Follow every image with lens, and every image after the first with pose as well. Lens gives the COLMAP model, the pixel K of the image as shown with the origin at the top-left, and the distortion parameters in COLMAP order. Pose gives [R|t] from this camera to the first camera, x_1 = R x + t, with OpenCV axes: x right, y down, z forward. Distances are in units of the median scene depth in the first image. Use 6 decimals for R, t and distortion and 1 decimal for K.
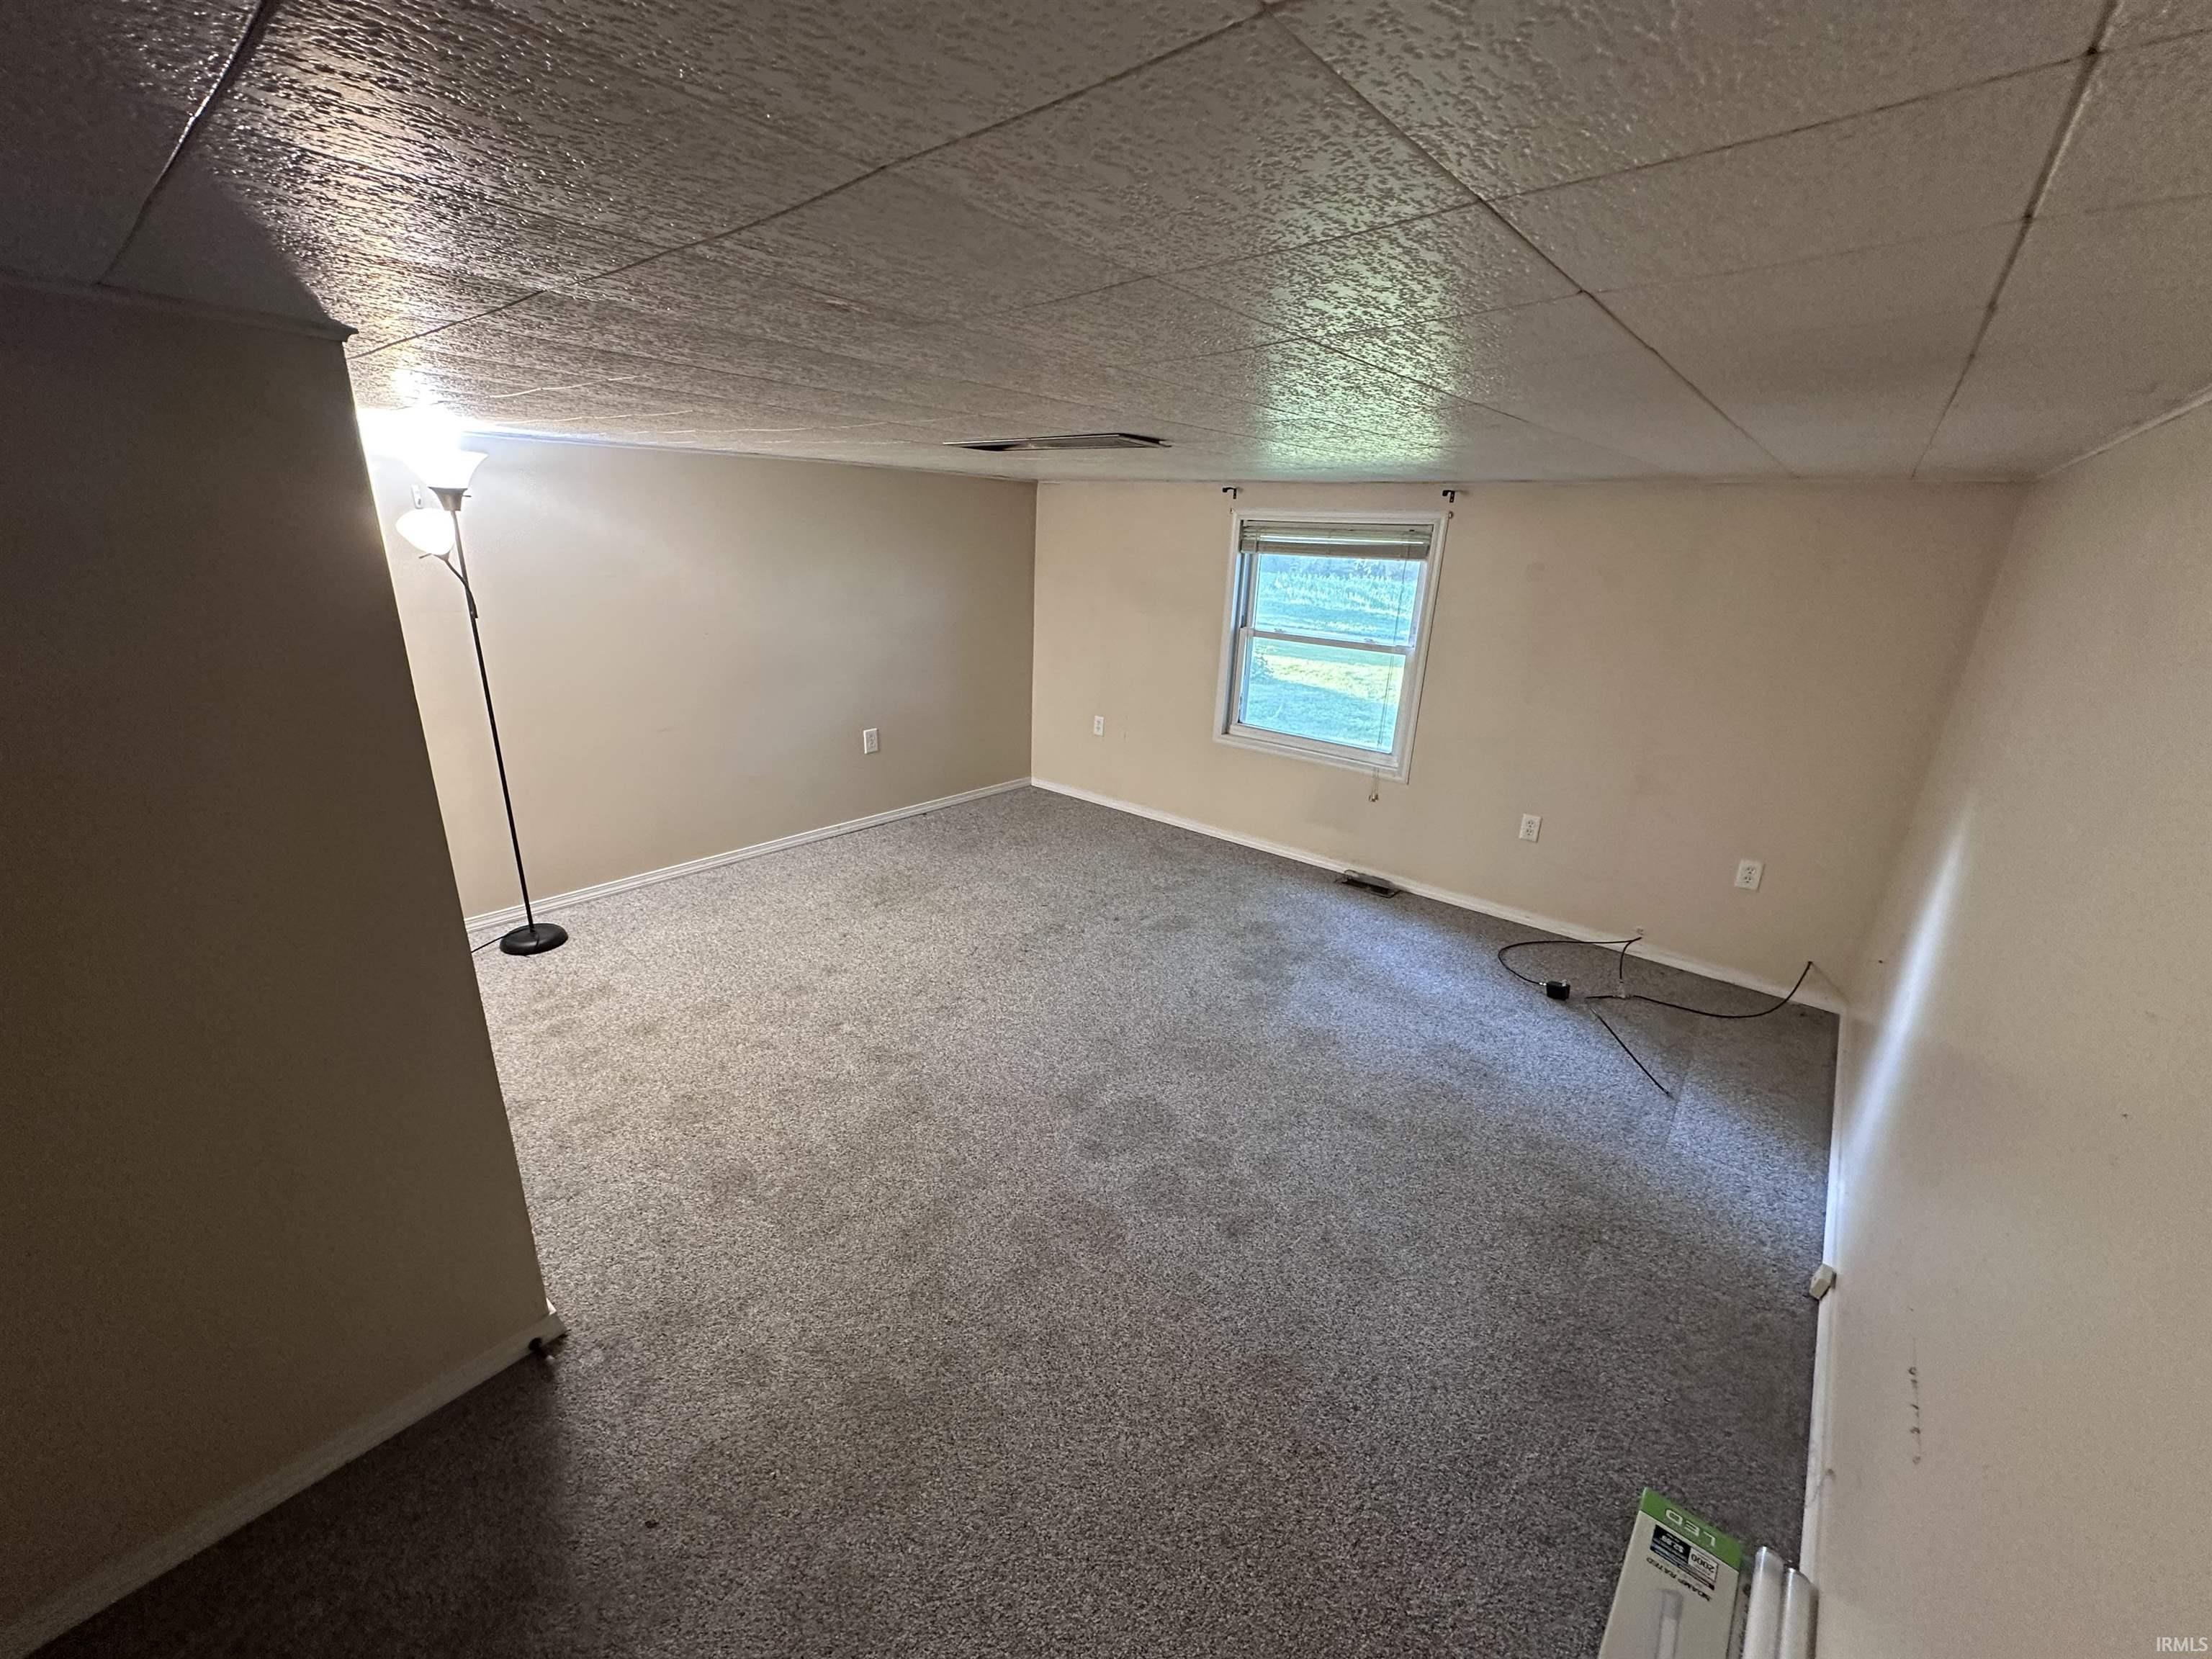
lens RADIAL K [[887.8, 0, 1109.3], [0, 887.8, 829.7], [0, 0, 1]] dist [-0.000223, -0.000126]
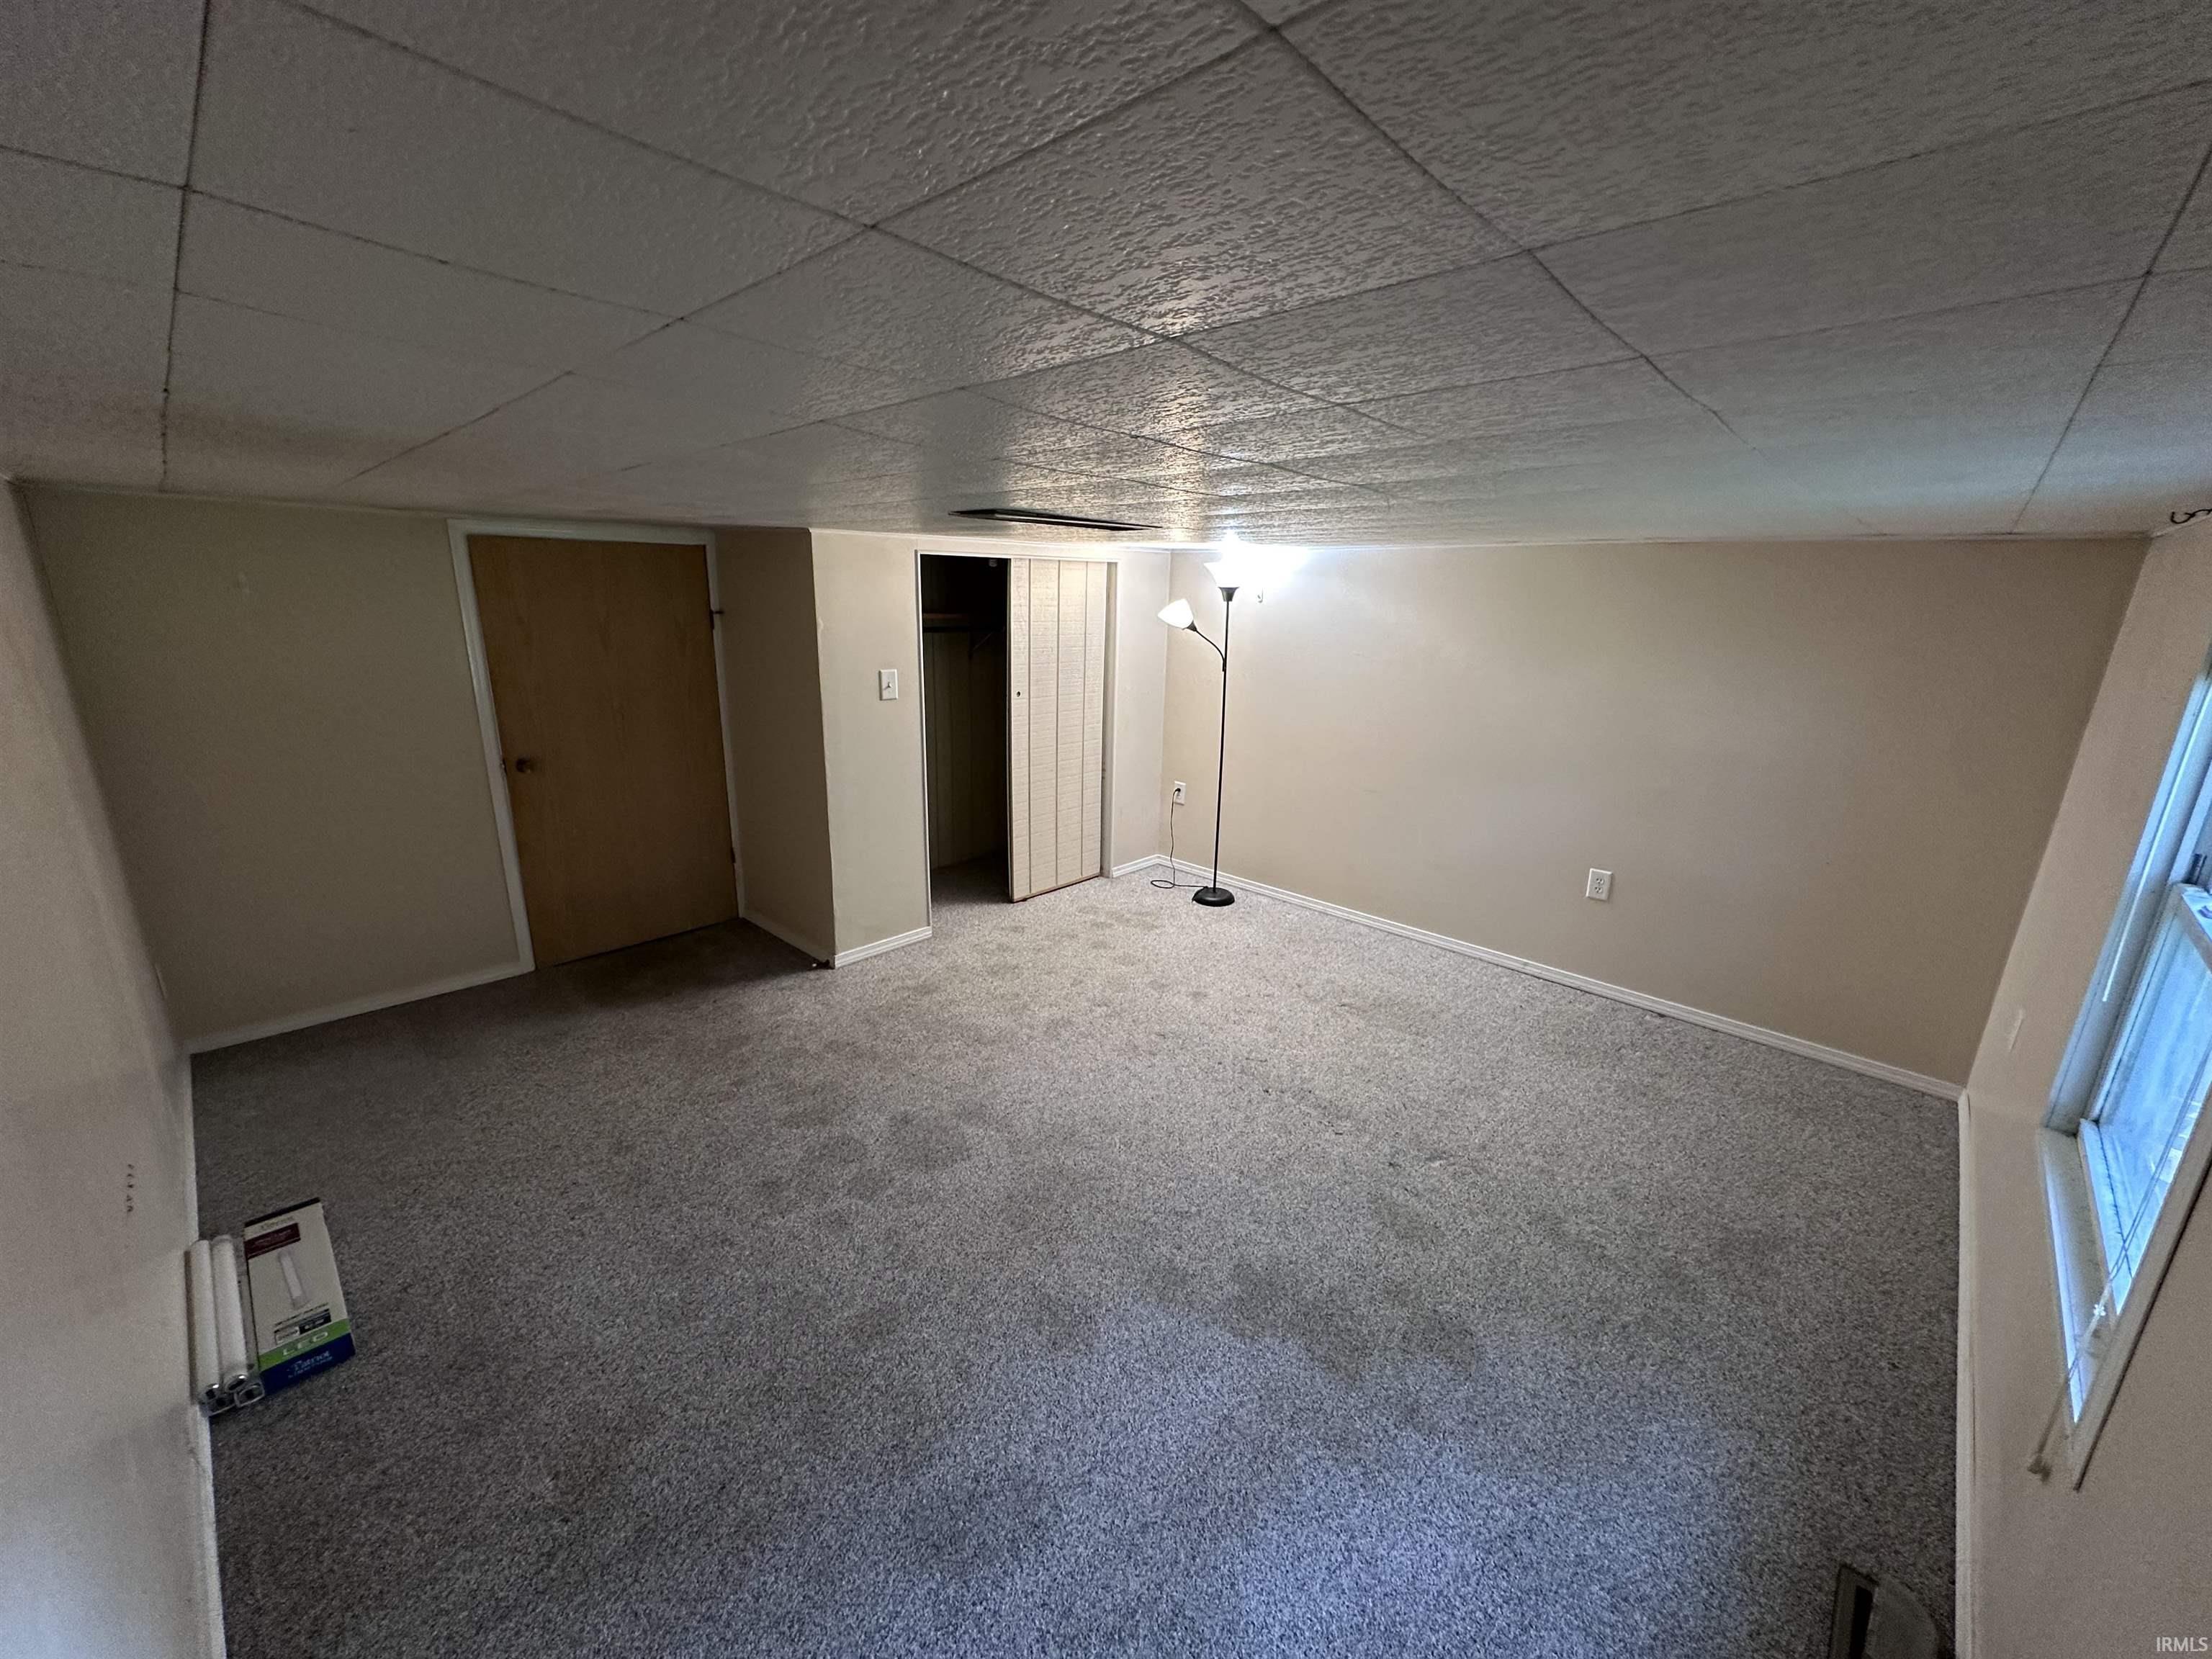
lens RADIAL K [[887.8, 0, 1109.8], [0, 887.8, 834.5], [0, 0, 1]] dist [-0.000223, -0.000126]
pose [[-0.072674, 0.227969, -0.970953, 0.765990], [-0.344206, 0.907980, 0.238946, -0.266222], [0.936077, 0.351573, 0.012482, 0.844779]]
